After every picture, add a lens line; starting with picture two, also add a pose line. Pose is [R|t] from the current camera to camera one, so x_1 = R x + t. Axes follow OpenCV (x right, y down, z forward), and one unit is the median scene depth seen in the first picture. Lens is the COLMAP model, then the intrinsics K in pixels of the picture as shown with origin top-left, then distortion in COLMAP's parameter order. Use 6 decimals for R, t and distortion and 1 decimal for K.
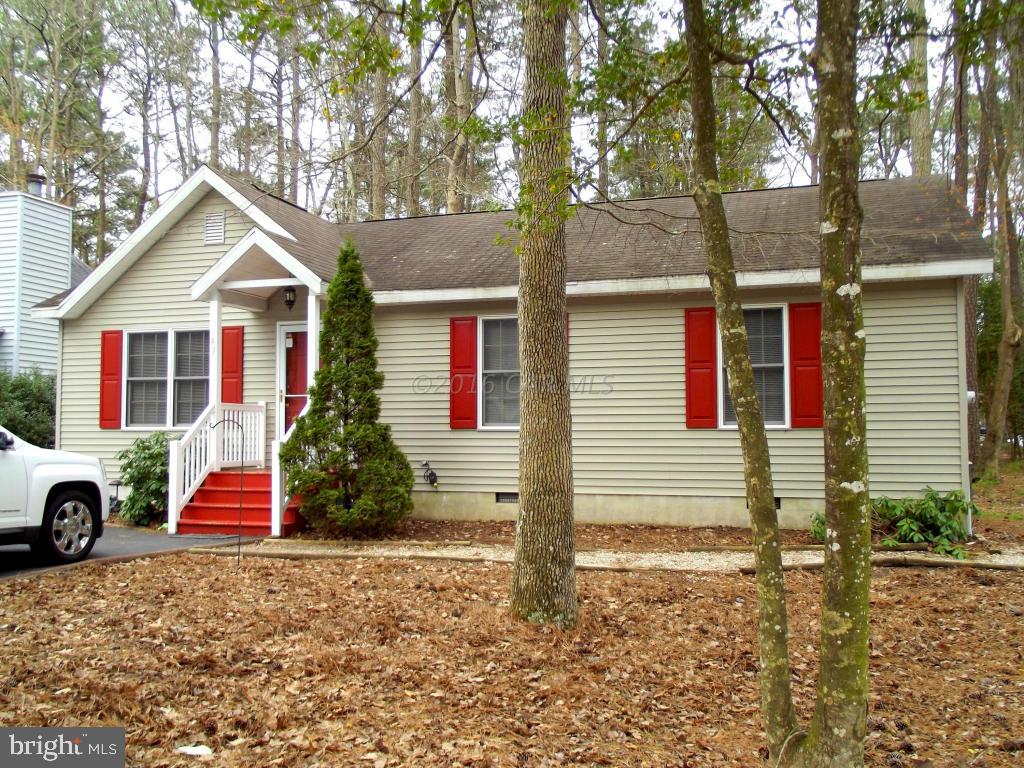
lens RADIAL K [[1009.7, 0, 512.0], [0, 1009.7, 384.0], [0, 0, 1]] dist [-0.008269, 0.017211]
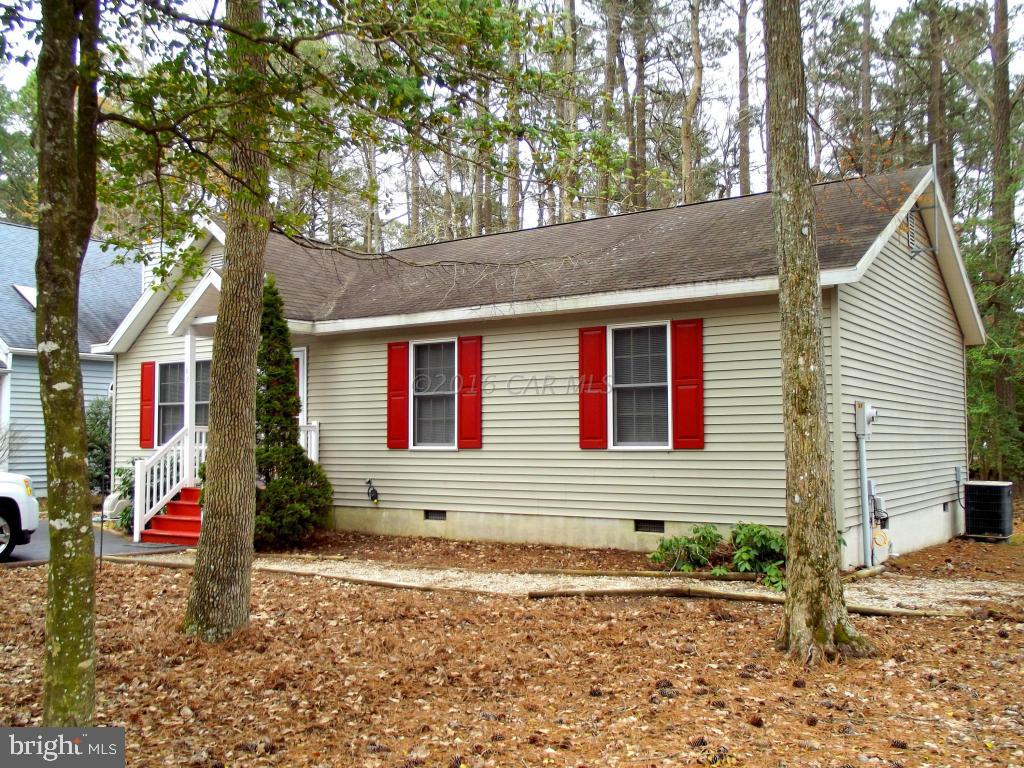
lens RADIAL K [[1009.7, 0, 512.0], [0, 1009.7, 384.0], [0, 0, 1]] dist [-0.008269, 0.017211]
pose [[0.957920, -0.019257, -0.286387, 0.374151], [0.017084, 0.999803, -0.010084, -0.010675], [0.286525, 0.004767, 0.958061, 0.025649]]
